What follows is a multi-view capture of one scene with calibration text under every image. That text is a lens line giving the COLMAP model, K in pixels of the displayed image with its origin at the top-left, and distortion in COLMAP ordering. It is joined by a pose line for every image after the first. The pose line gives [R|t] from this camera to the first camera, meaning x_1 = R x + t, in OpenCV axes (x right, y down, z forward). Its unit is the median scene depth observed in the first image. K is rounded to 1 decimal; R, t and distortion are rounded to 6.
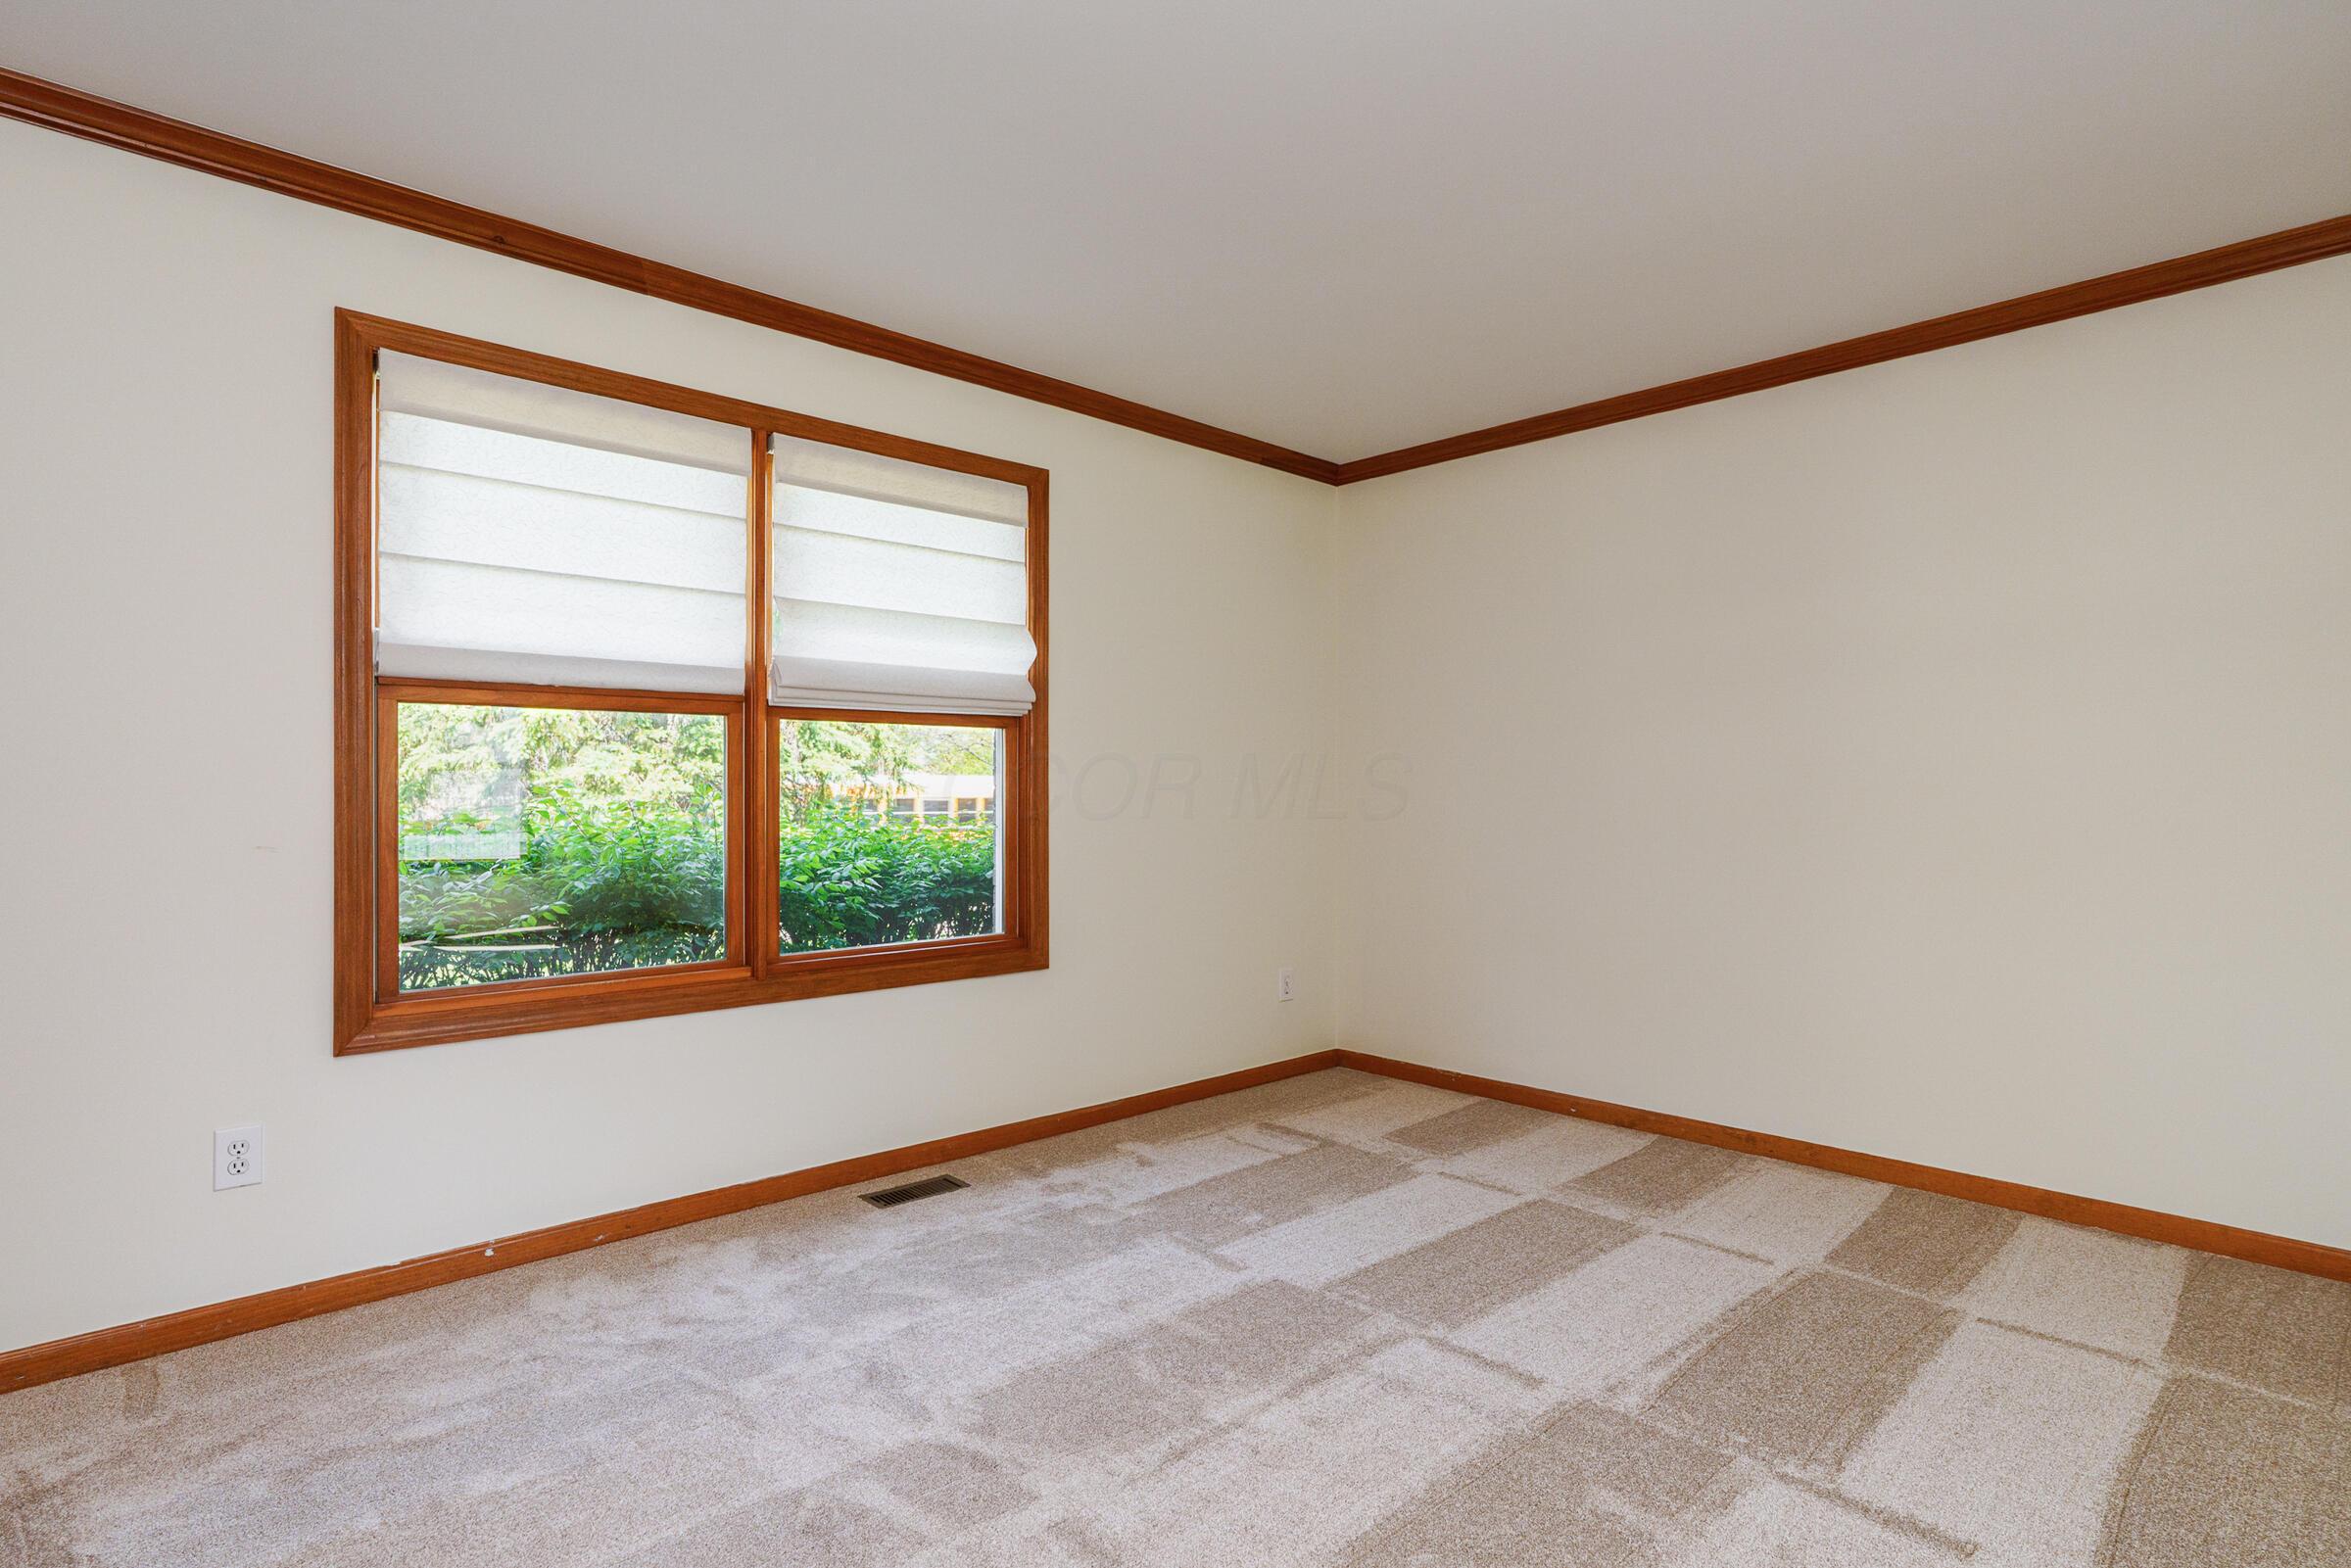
lens RADIAL K [[1236.3, 0, 1171.0], [0, 1236.3, 785.3], [0, 0, 1]] dist [-0.009245, 0.004434]
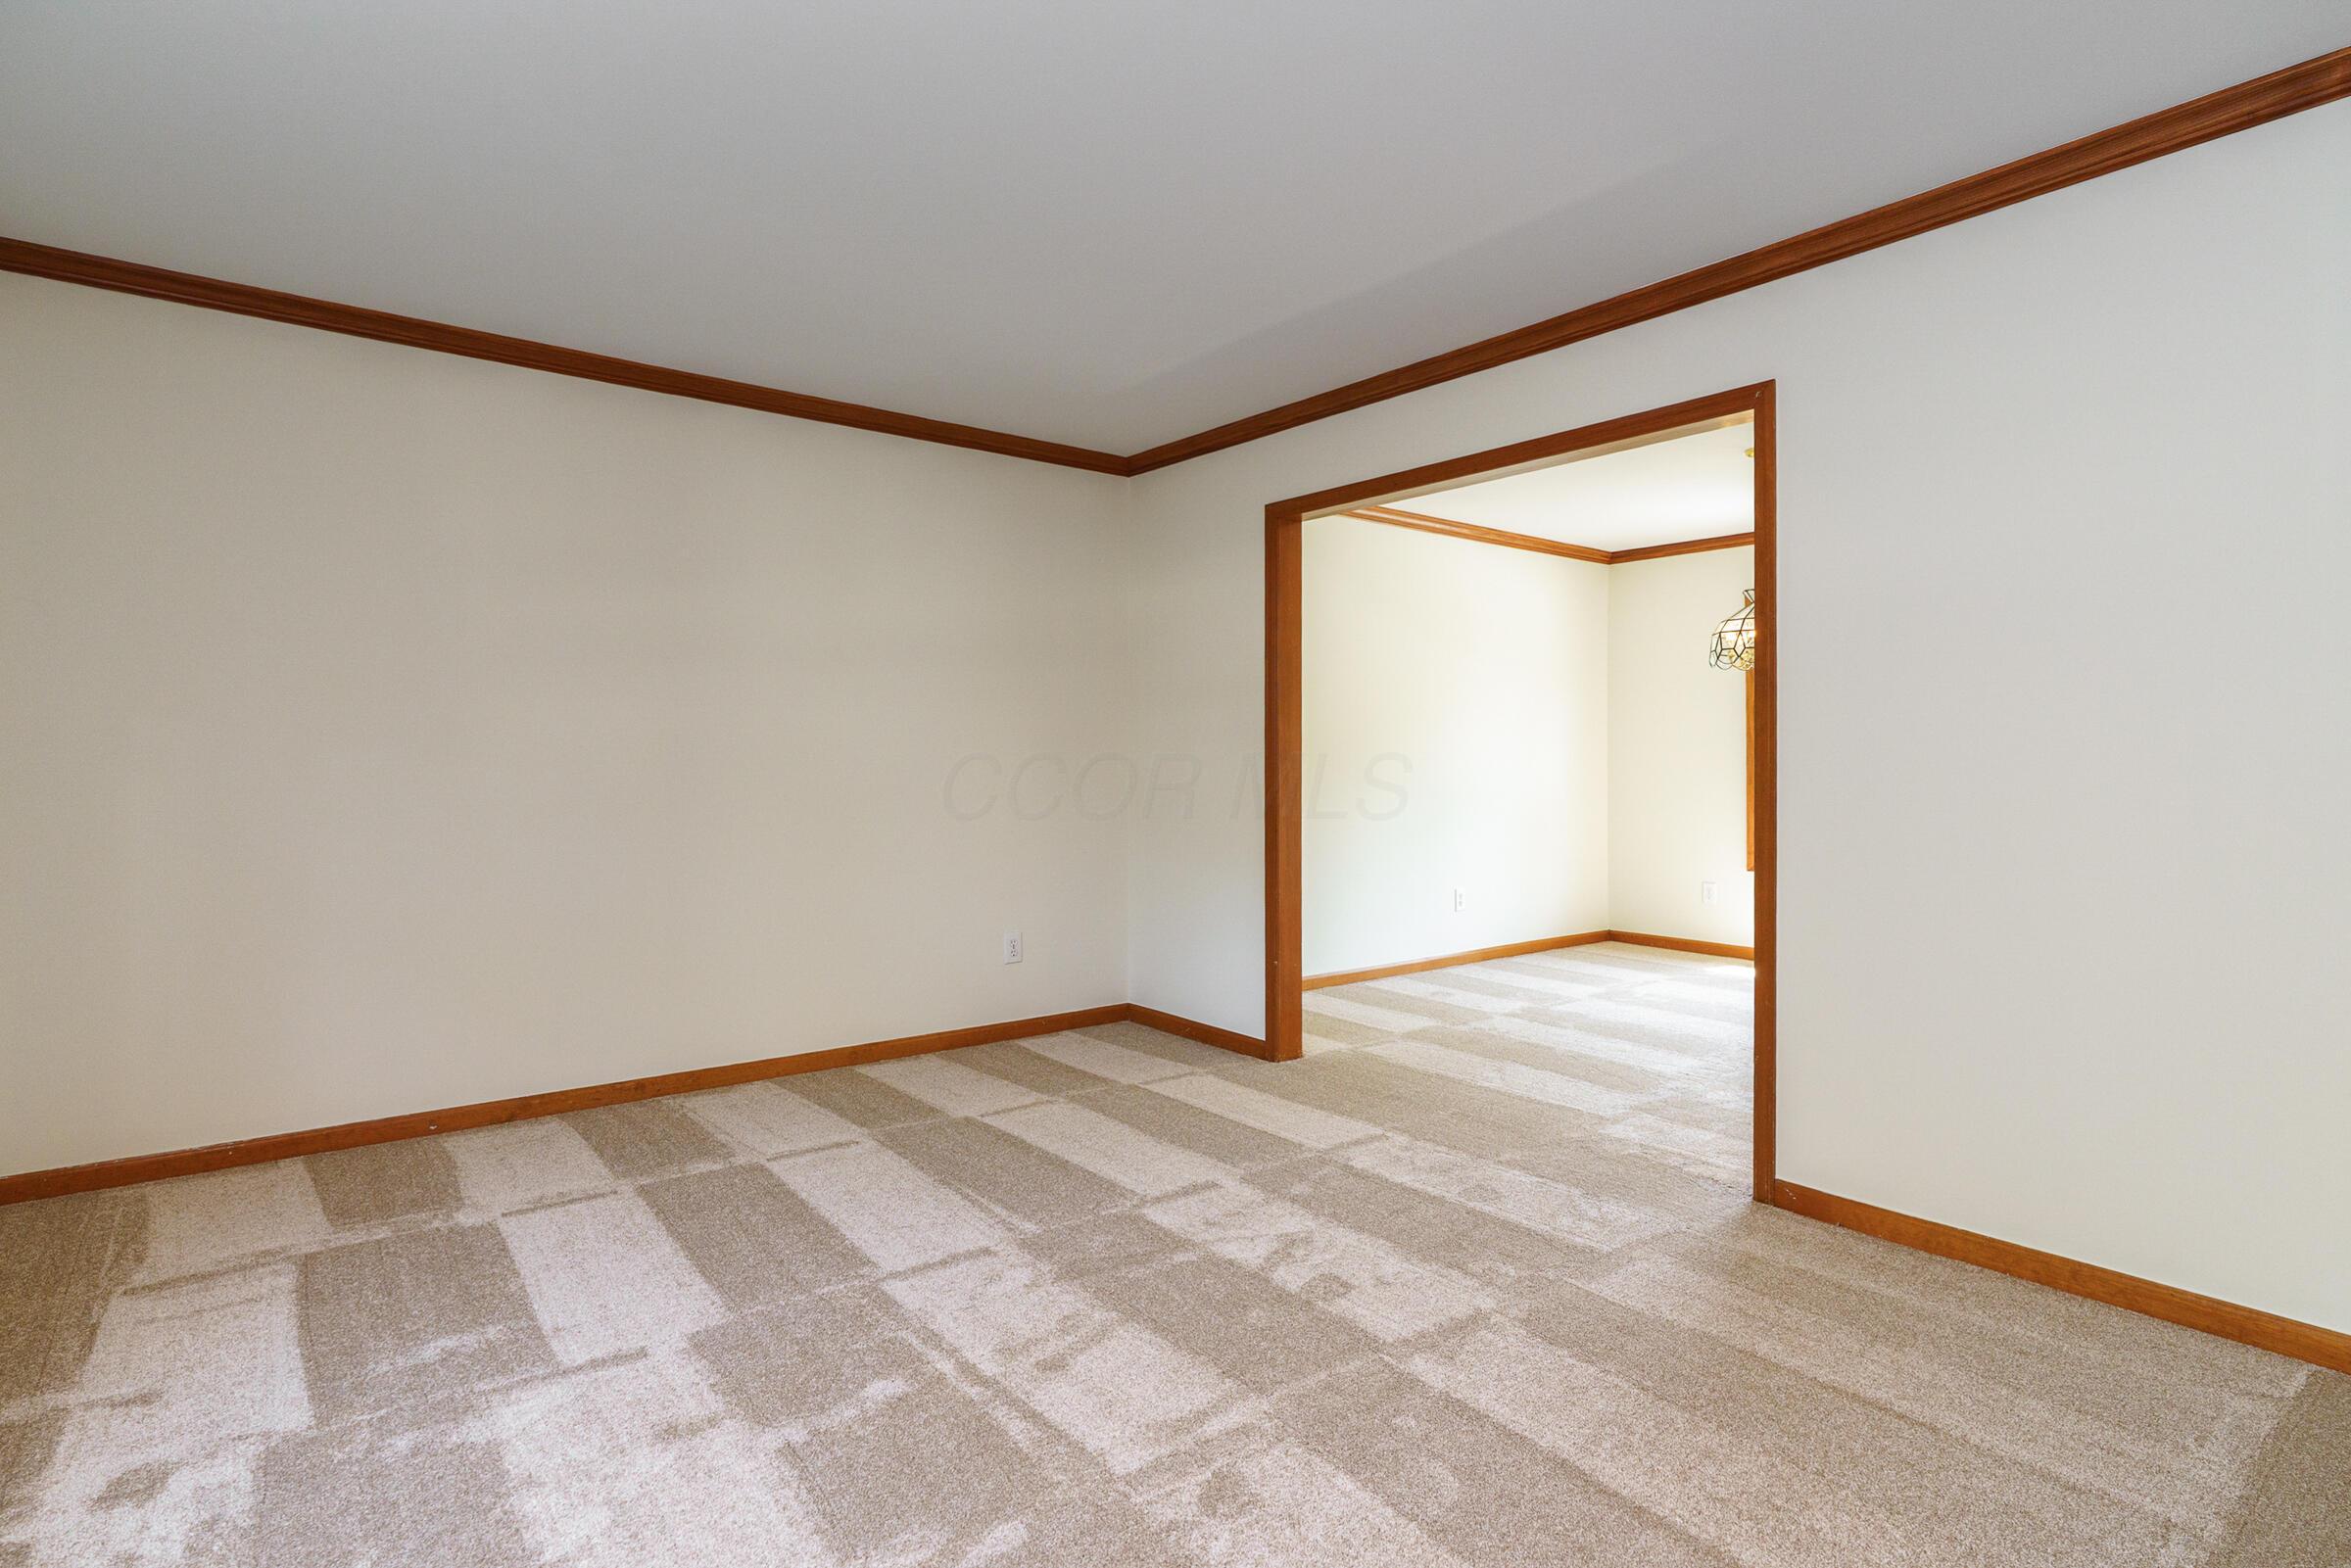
lens RADIAL K [[1236.3, 0, 1172.4], [0, 1236.3, 775.3], [0, 0, 1]] dist [-0.009245, 0.004434]
pose [[0.068597, -0.017748, 0.997487, -0.664560], [-0.001013, 0.999840, 0.017860, -0.005262], [-0.997644, -0.002236, 0.068568, 0.542689]]
